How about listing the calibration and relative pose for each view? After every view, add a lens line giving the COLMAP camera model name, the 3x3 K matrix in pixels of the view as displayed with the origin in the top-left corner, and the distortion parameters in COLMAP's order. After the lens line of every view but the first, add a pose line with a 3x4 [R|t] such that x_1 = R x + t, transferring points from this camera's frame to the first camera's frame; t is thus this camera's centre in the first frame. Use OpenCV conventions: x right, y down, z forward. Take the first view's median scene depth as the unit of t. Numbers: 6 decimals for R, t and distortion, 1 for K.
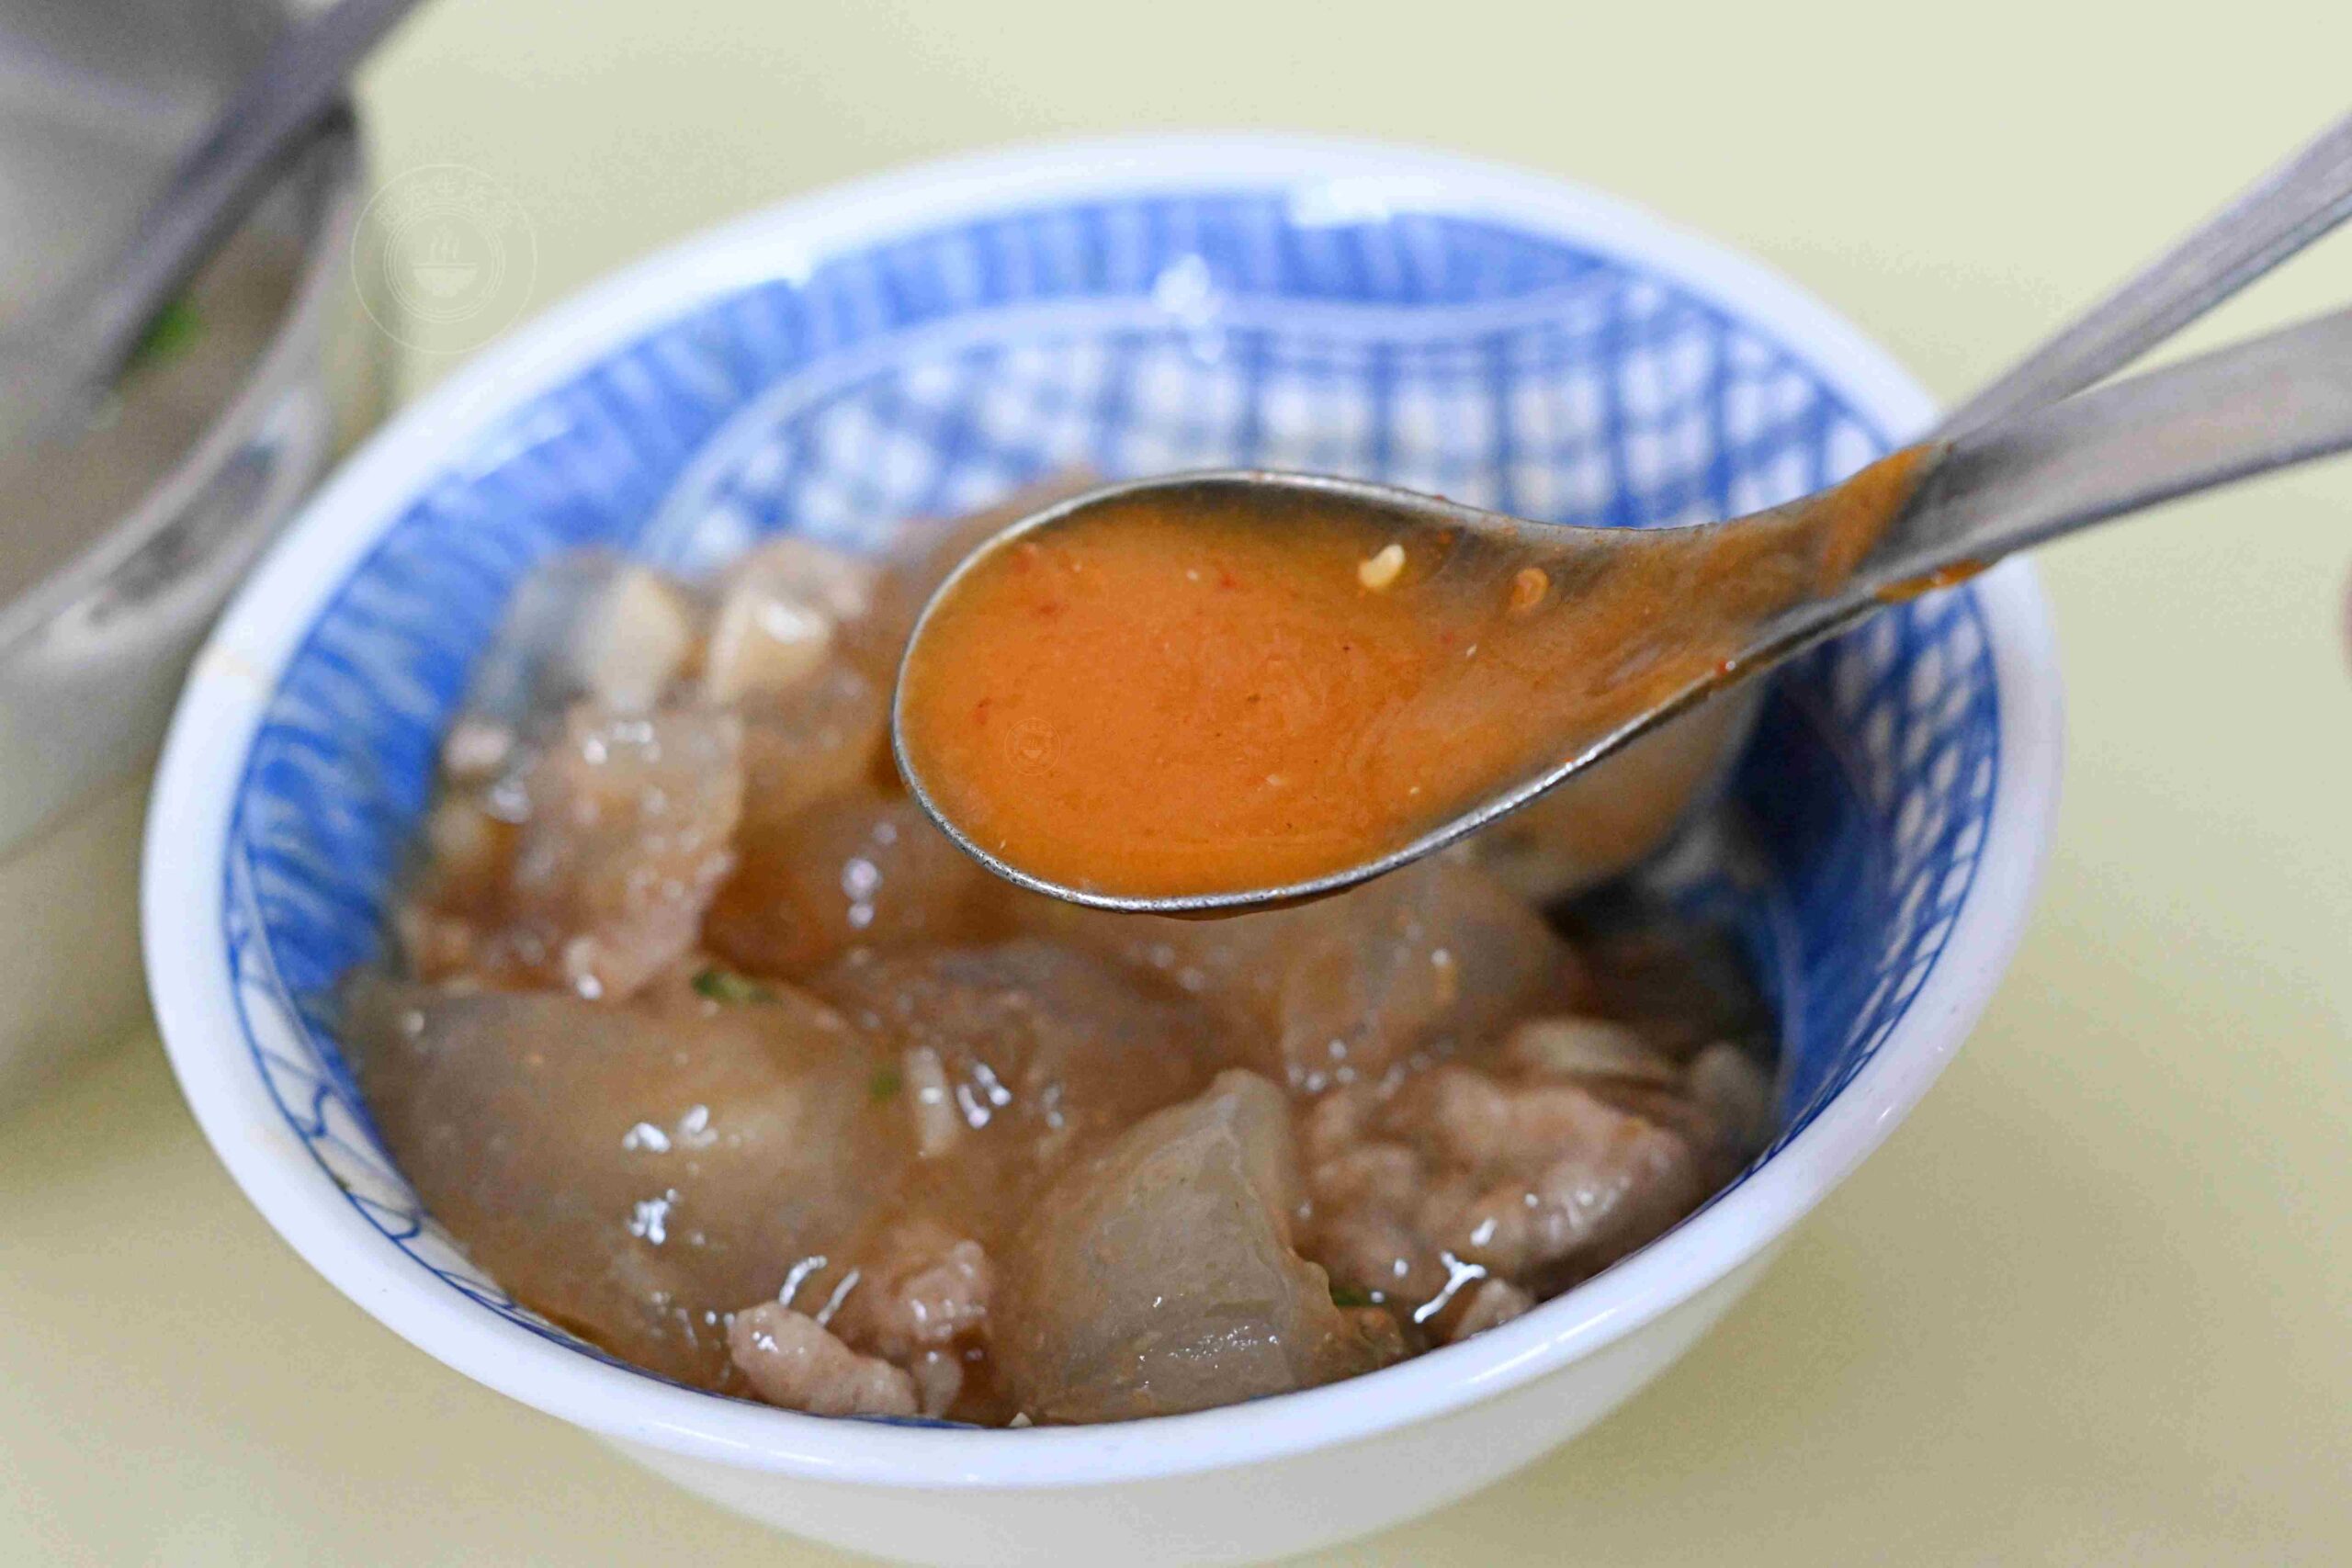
lens RADIAL K [[5154.6, 0, 1184.9], [0, 5154.6, 782.7], [0, 0, 1]] dist [-0.003110, 0.000000]
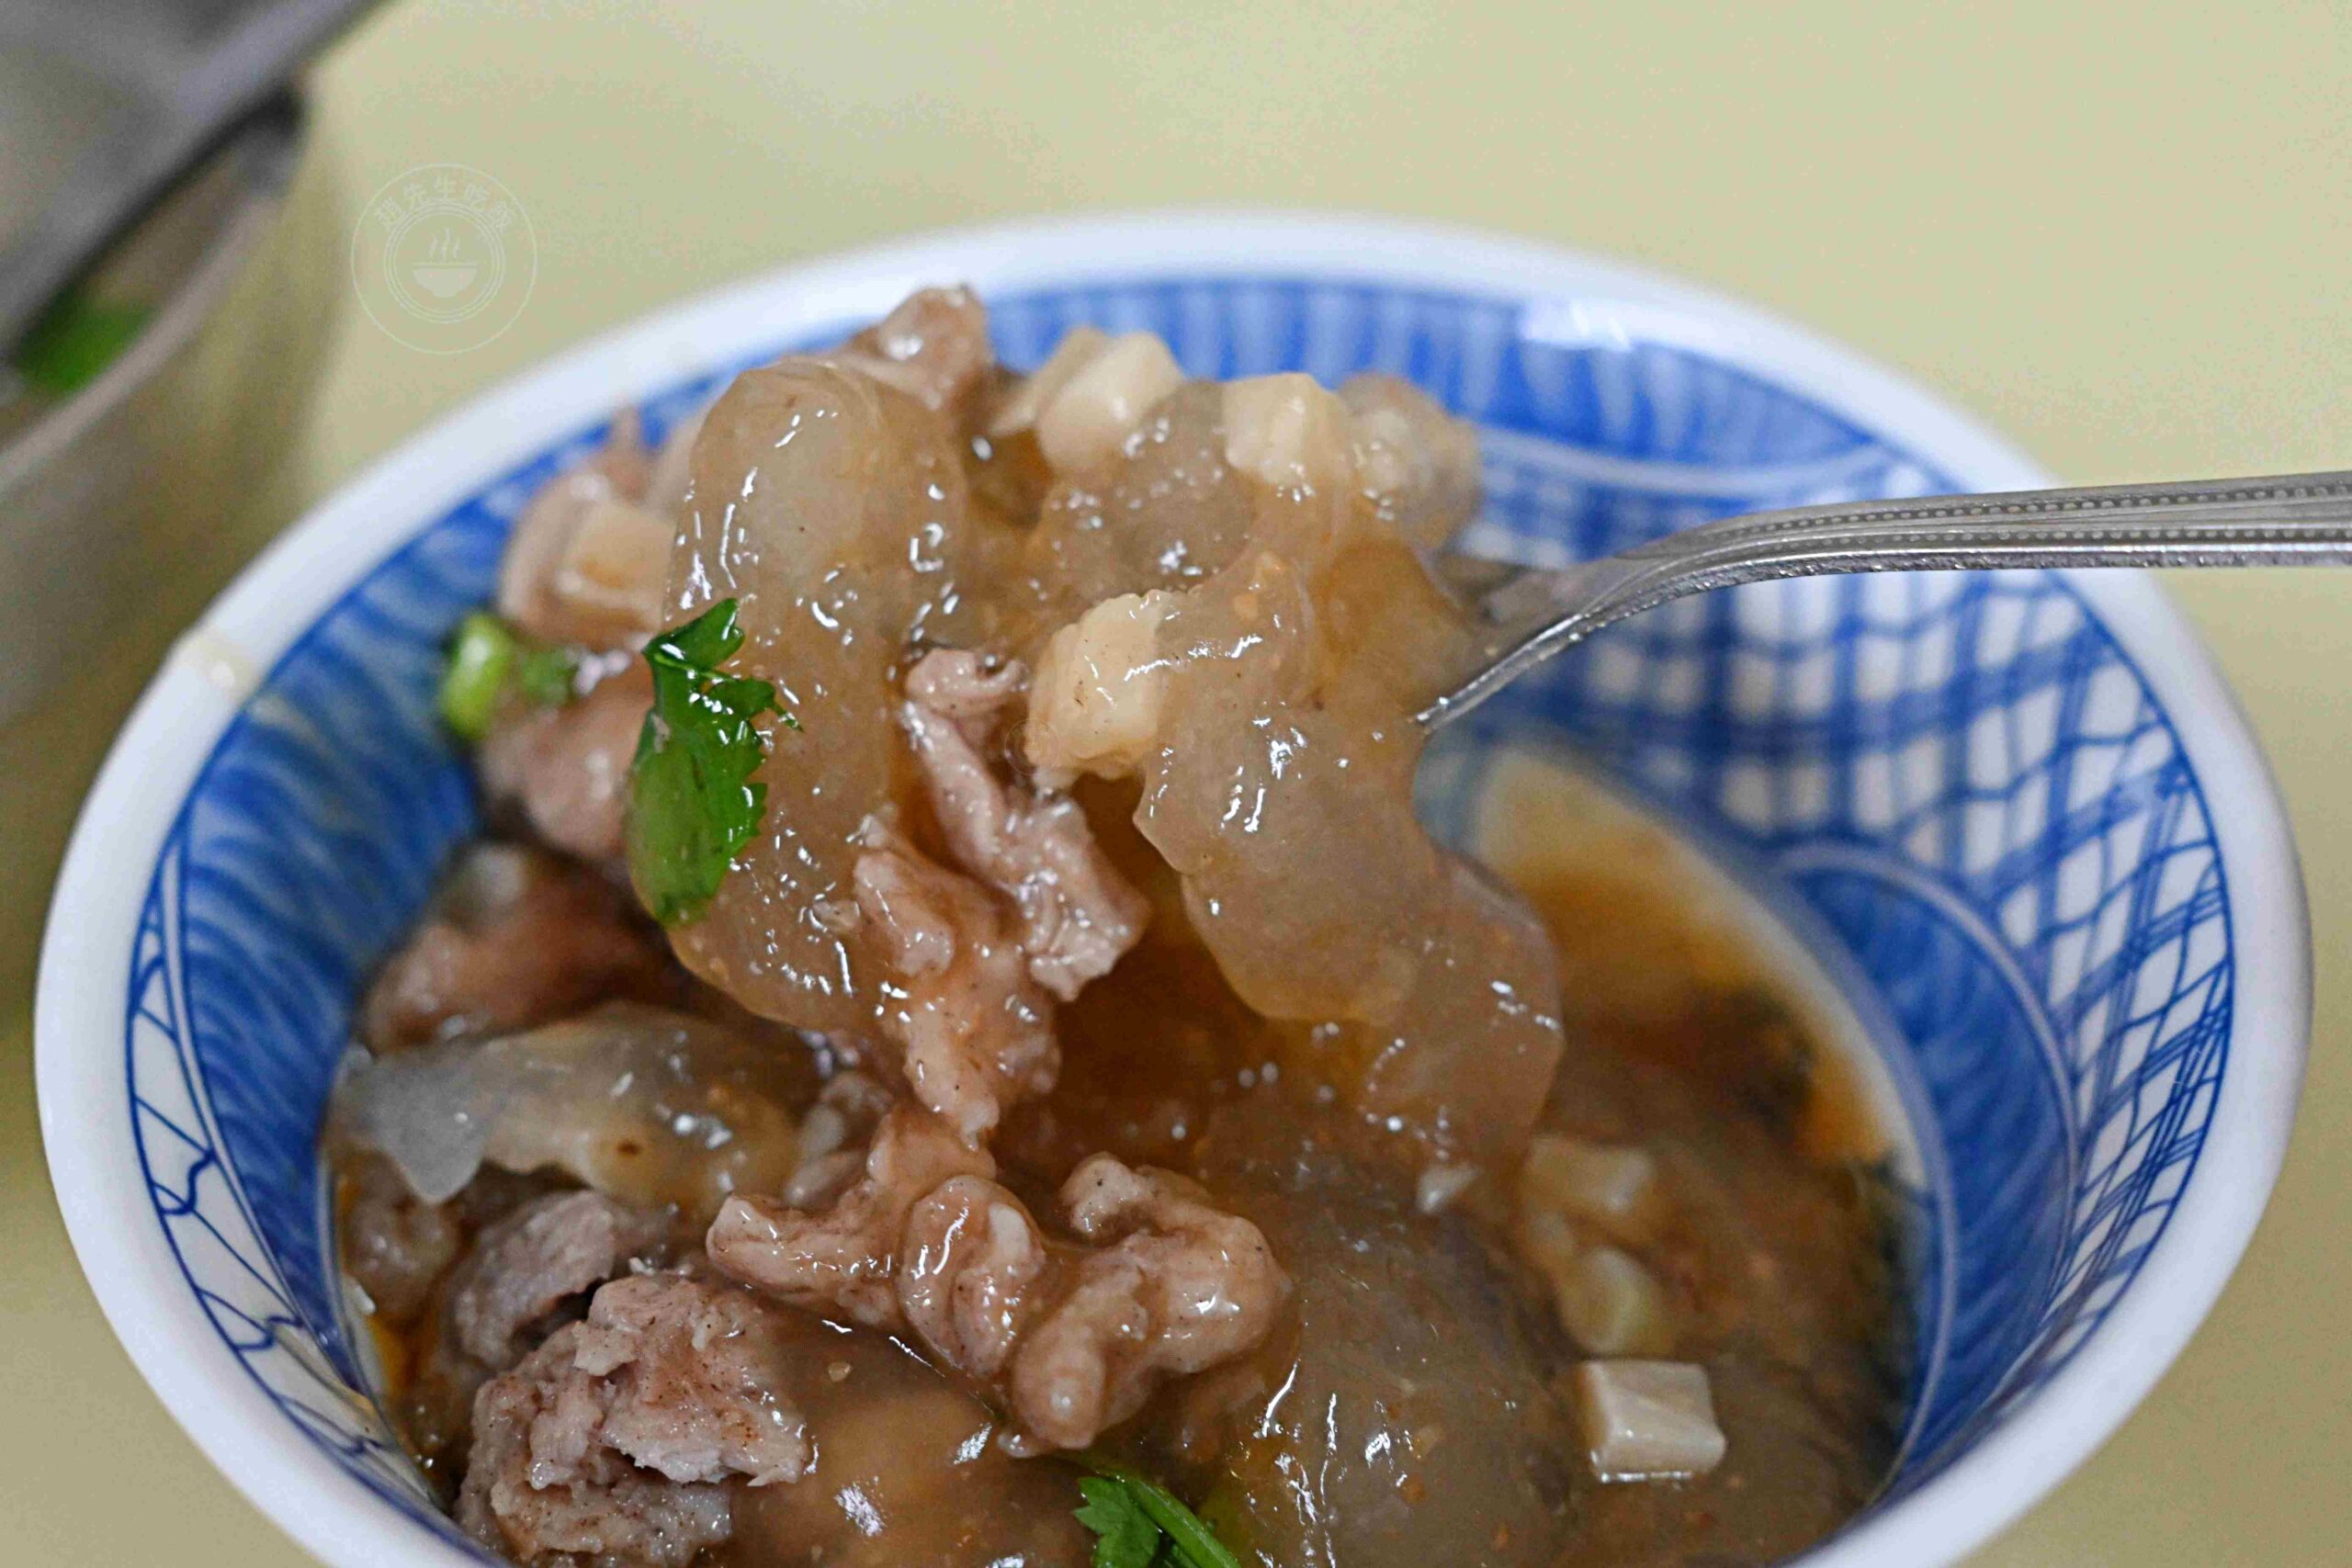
lens RADIAL K [[5154.6, 0, 1174.8], [0, 5154.6, 782.9], [0, 0, 1]] dist [-0.003110, 0.000000]
pose [[0.985377, 0.156442, -0.067510, 0.035802], [-0.157953, 0.987289, -0.017633, -0.011116], [0.063893, 0.028039, 0.997563, 0.140890]]
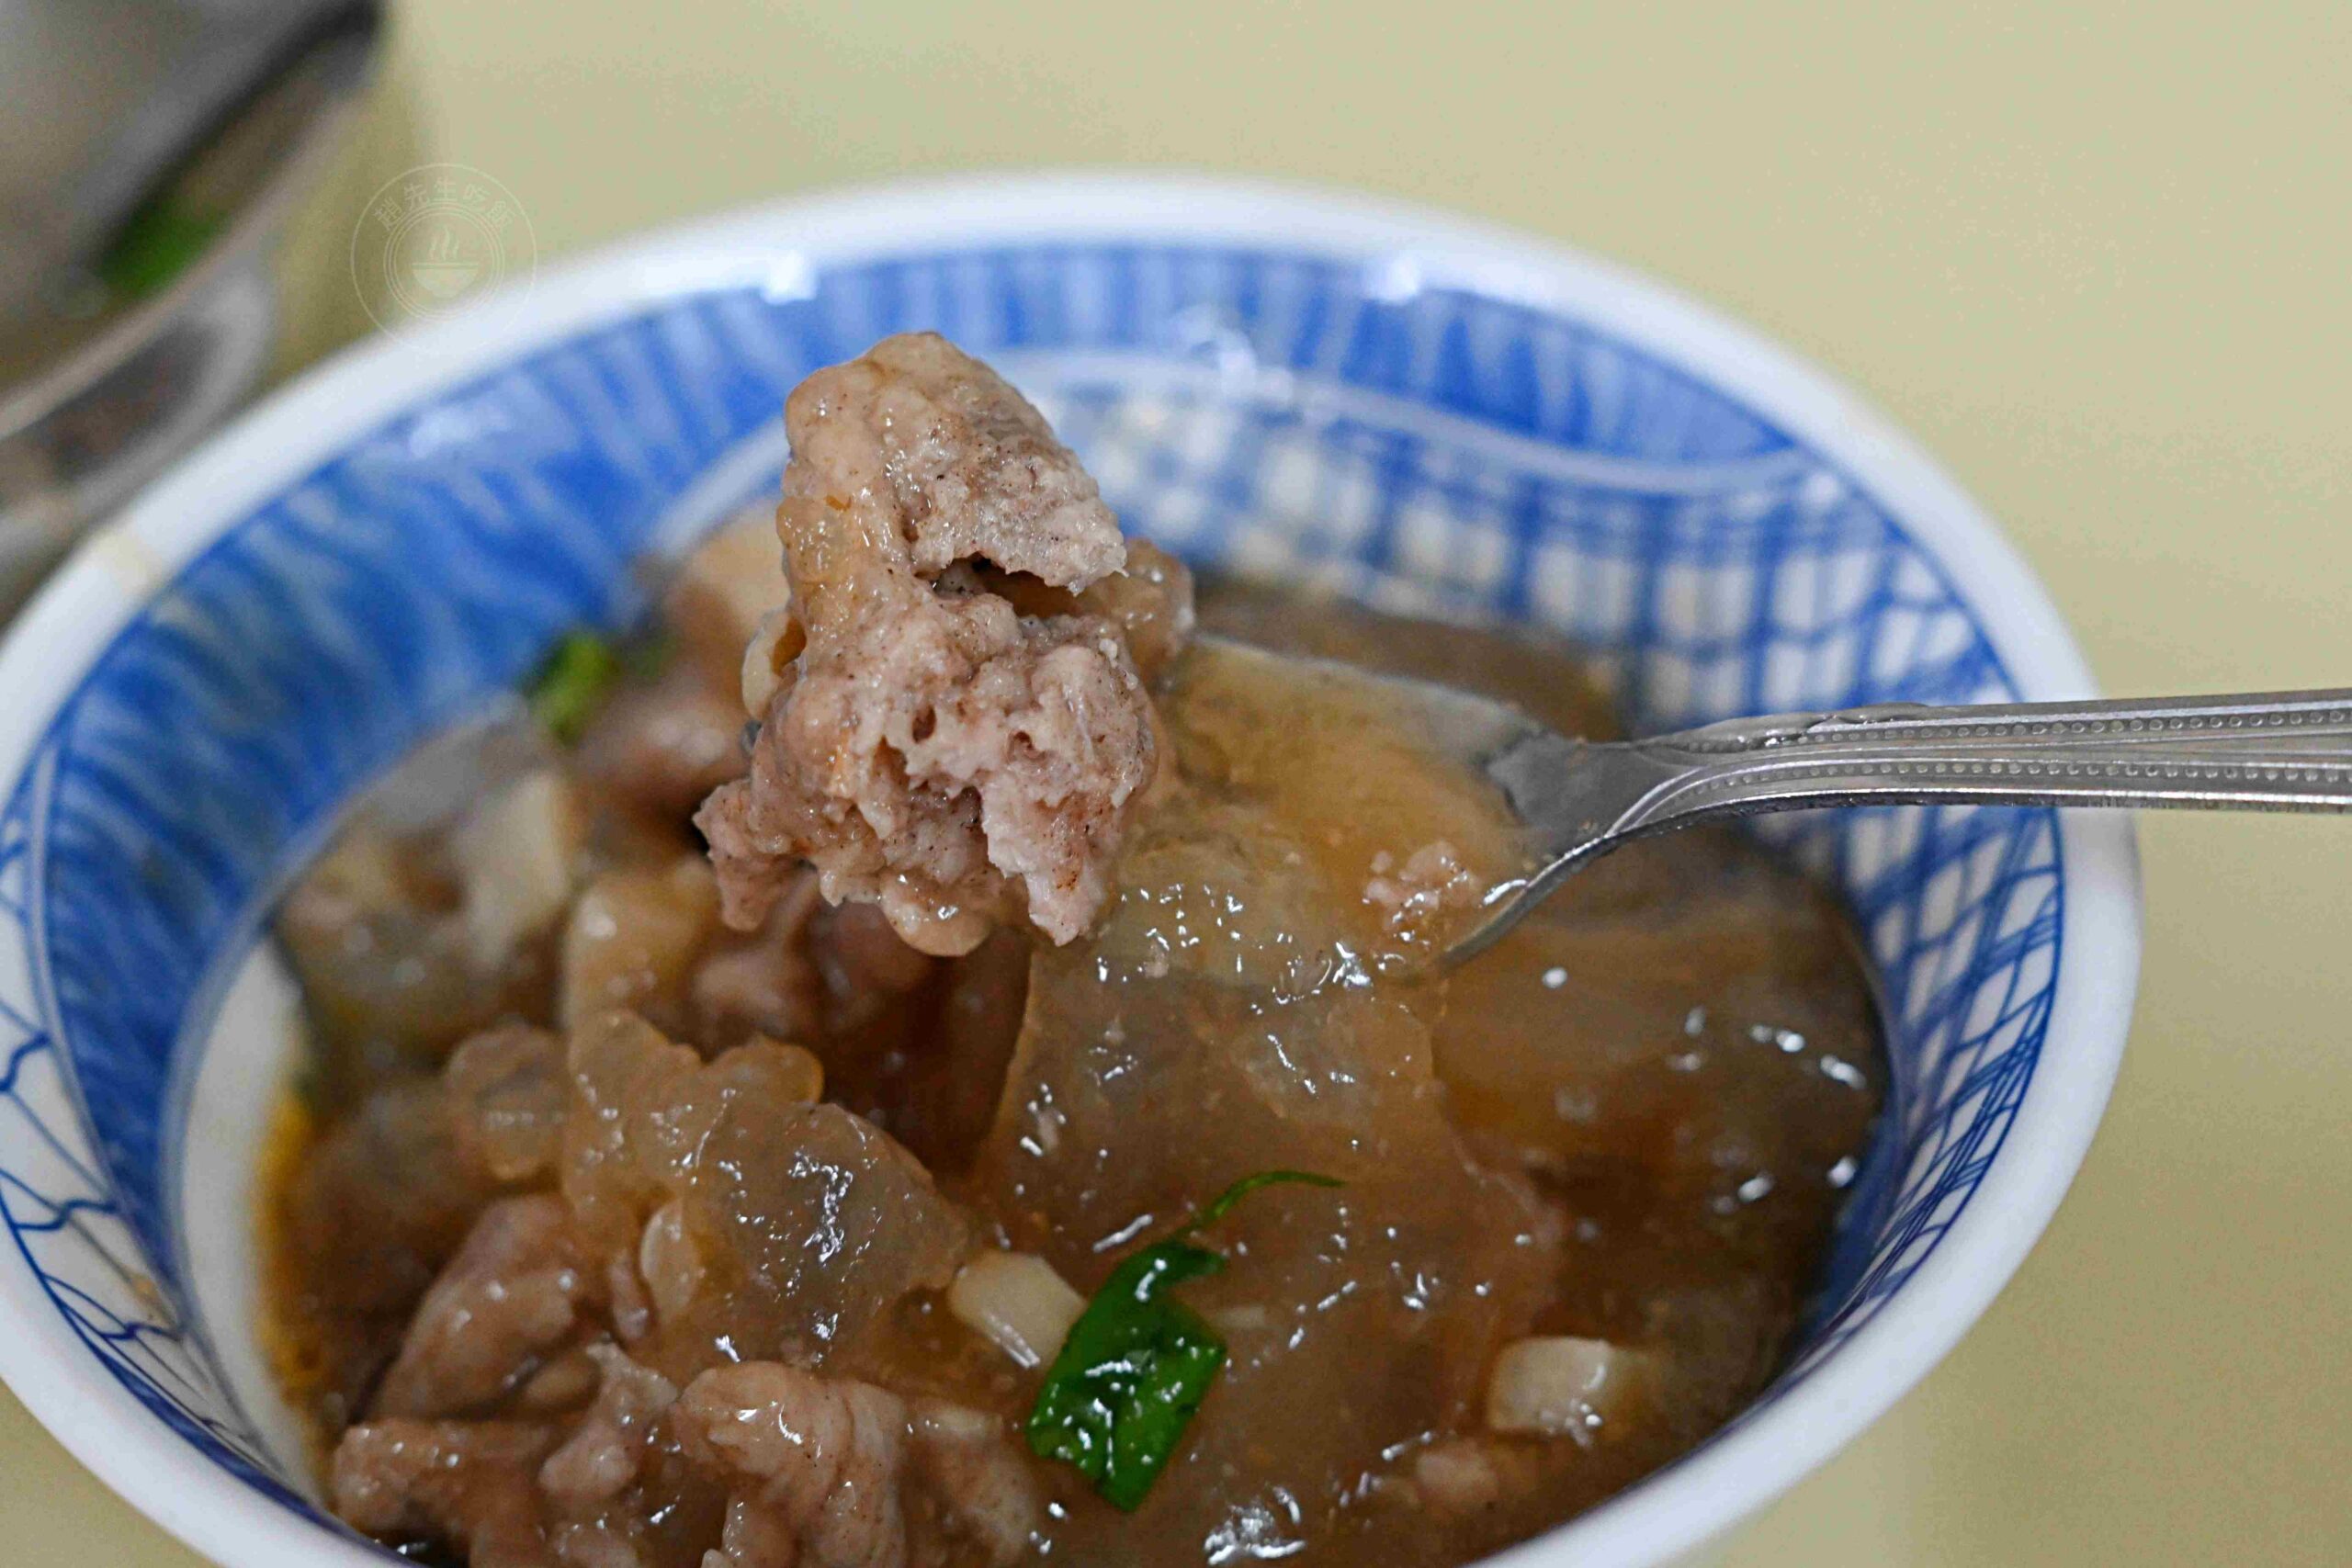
lens RADIAL K [[5154.6, 0, 1182.6], [0, 5154.6, 785.2], [0, 0, 1]] dist [-0.003110, 0.000000]
pose [[0.963462, 0.223041, -0.148304, 0.126847], [-0.225305, 0.974287, 0.001570, -0.025182], [0.144841, 0.031901, 0.988941, 0.149550]]
